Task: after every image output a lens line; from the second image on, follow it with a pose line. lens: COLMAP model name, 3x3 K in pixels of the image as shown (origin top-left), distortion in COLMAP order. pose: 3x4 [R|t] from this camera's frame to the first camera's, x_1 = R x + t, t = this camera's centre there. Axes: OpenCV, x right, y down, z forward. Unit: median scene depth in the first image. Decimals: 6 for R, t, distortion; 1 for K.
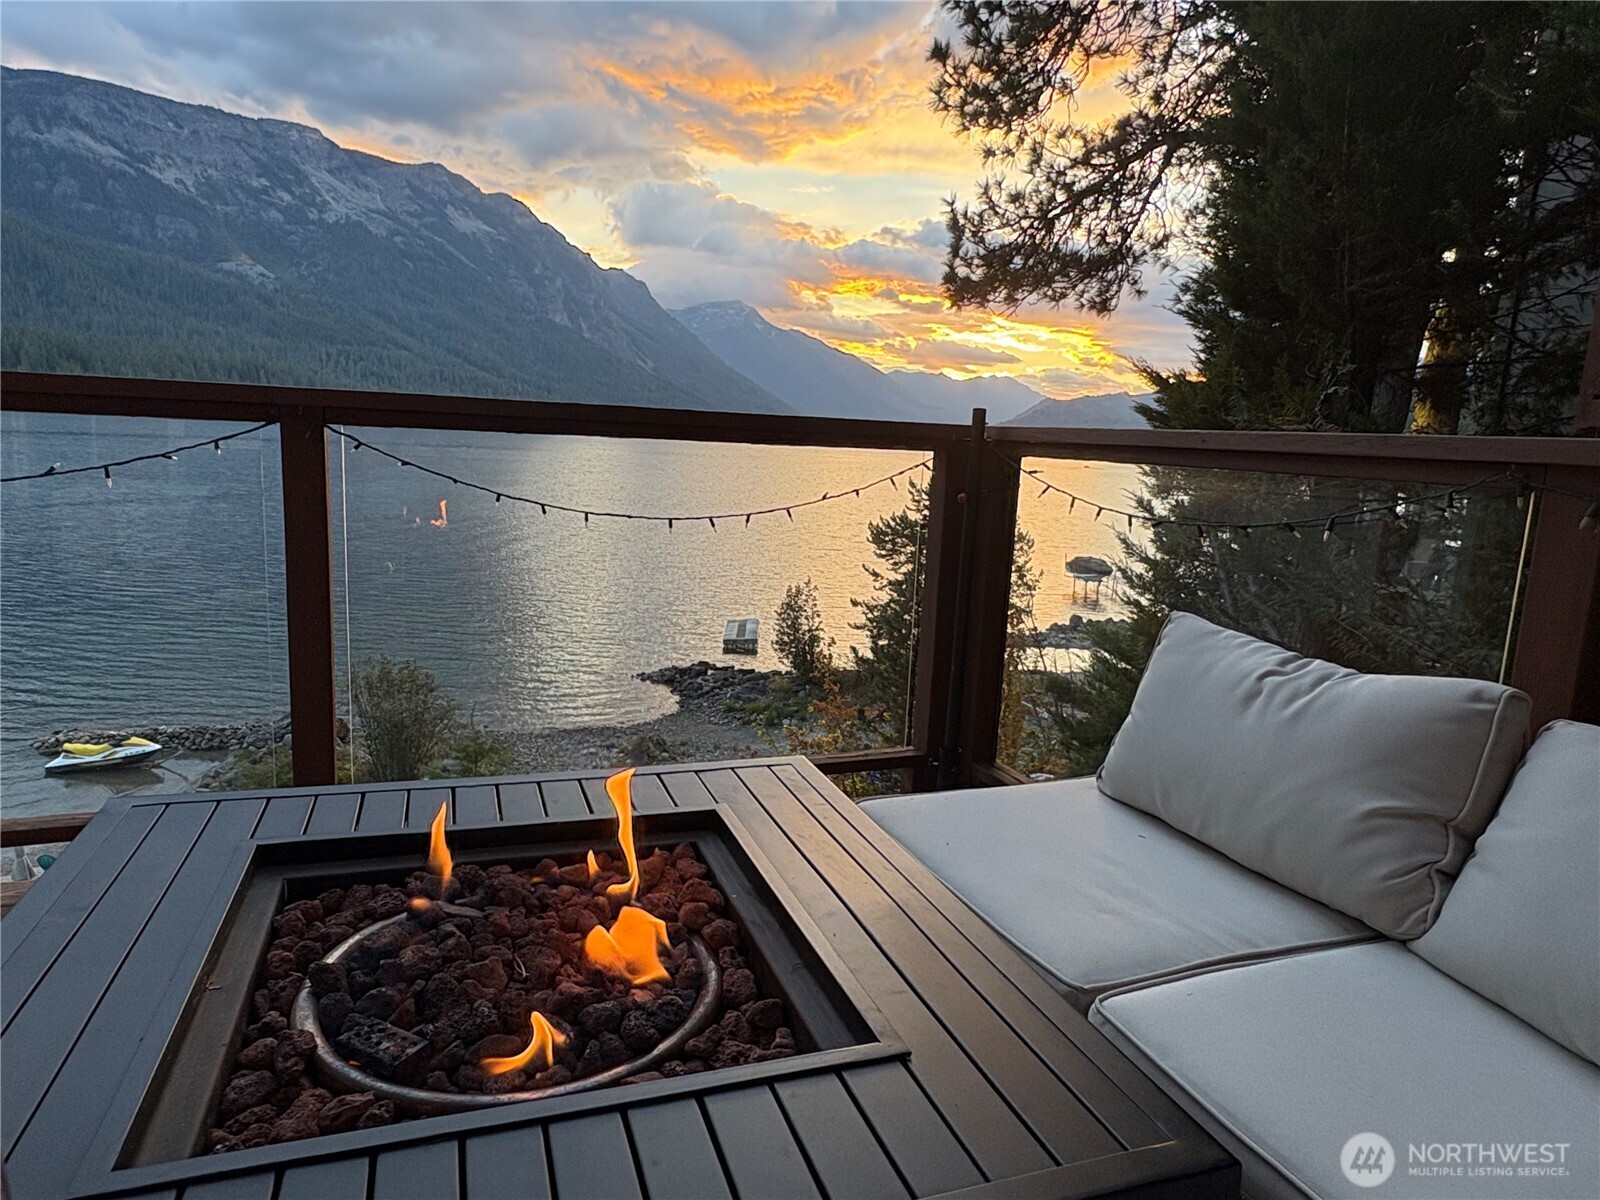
lens RADIAL K [[1008.5, 0, 808.7], [0, 1008.5, 616.1], [0, 0, 1]] dist [0.000514, -0.002144]
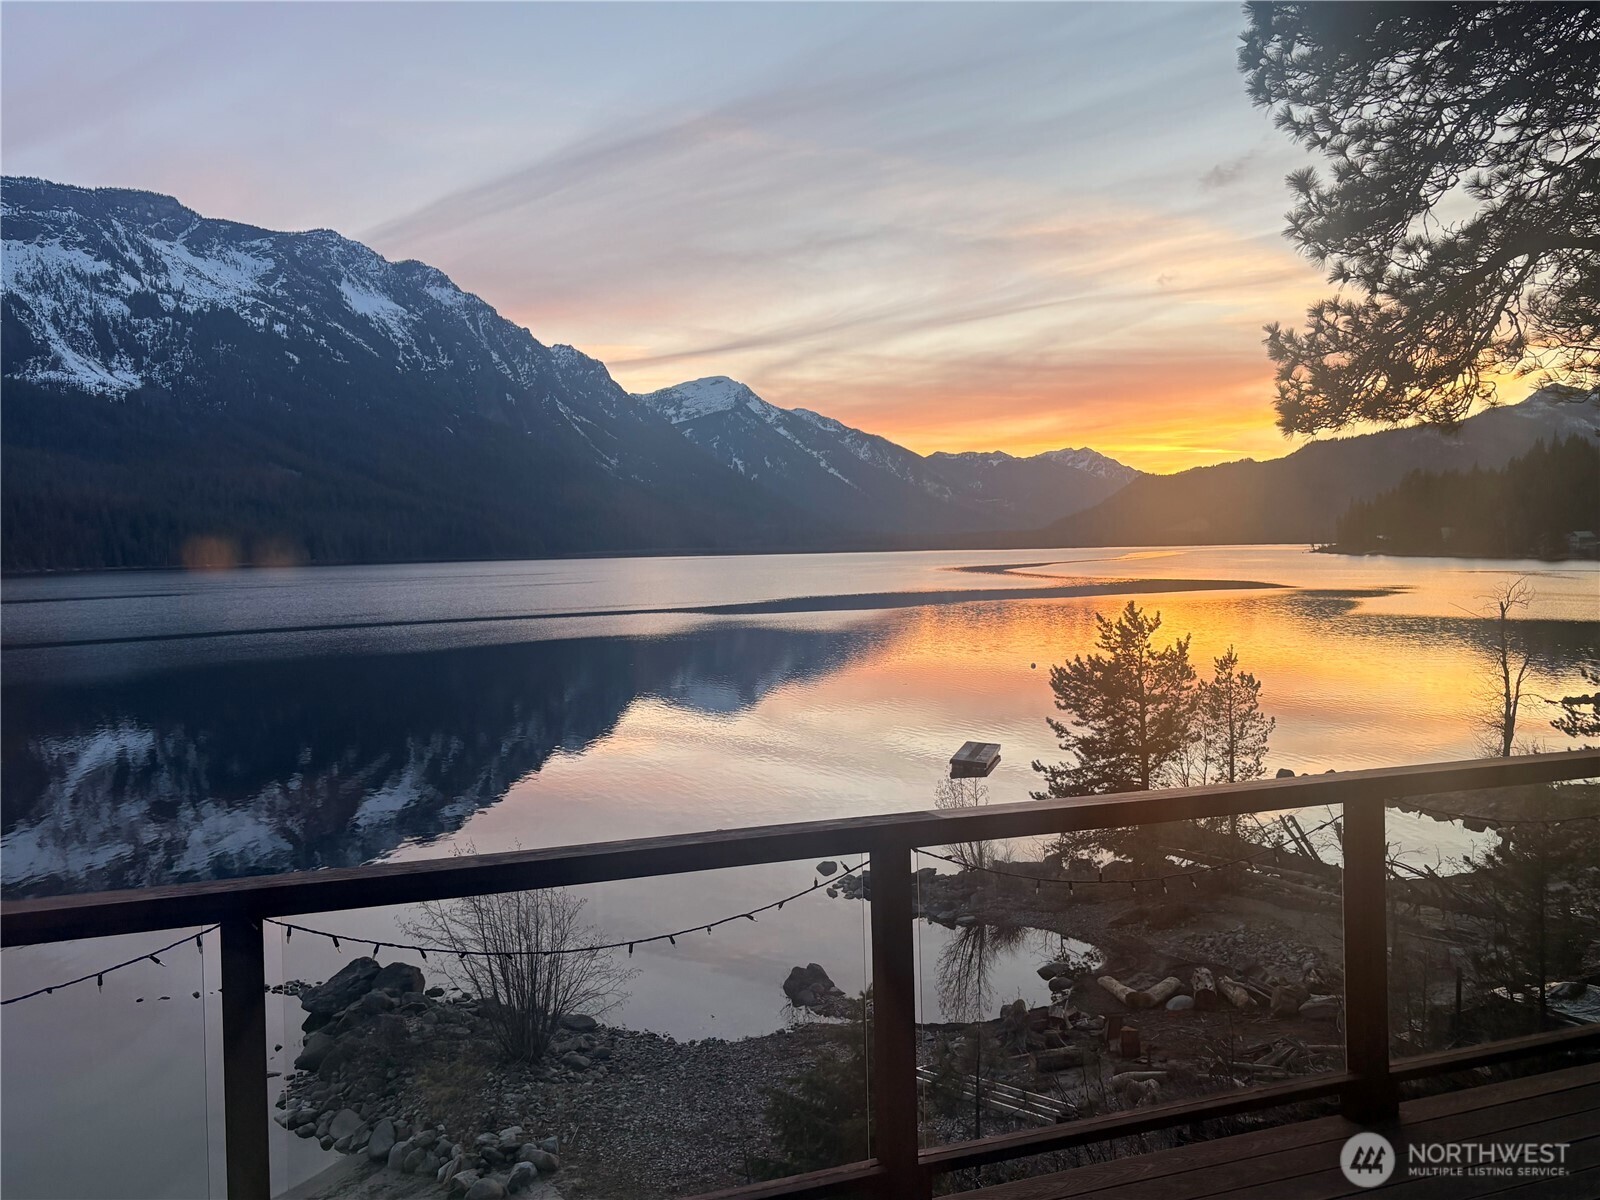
lens RADIAL K [[1382.5, 0, 811.5], [0, 1382.5, 609.8], [0, 0, 1]] dist [-0.003025, 0.015399]
pose [[0.997921, -0.064431, 0.001160, -0.251062], [0.064058, 0.989856, -0.126815, -0.030833], [0.007023, 0.126625, 0.991926, -0.150788]]
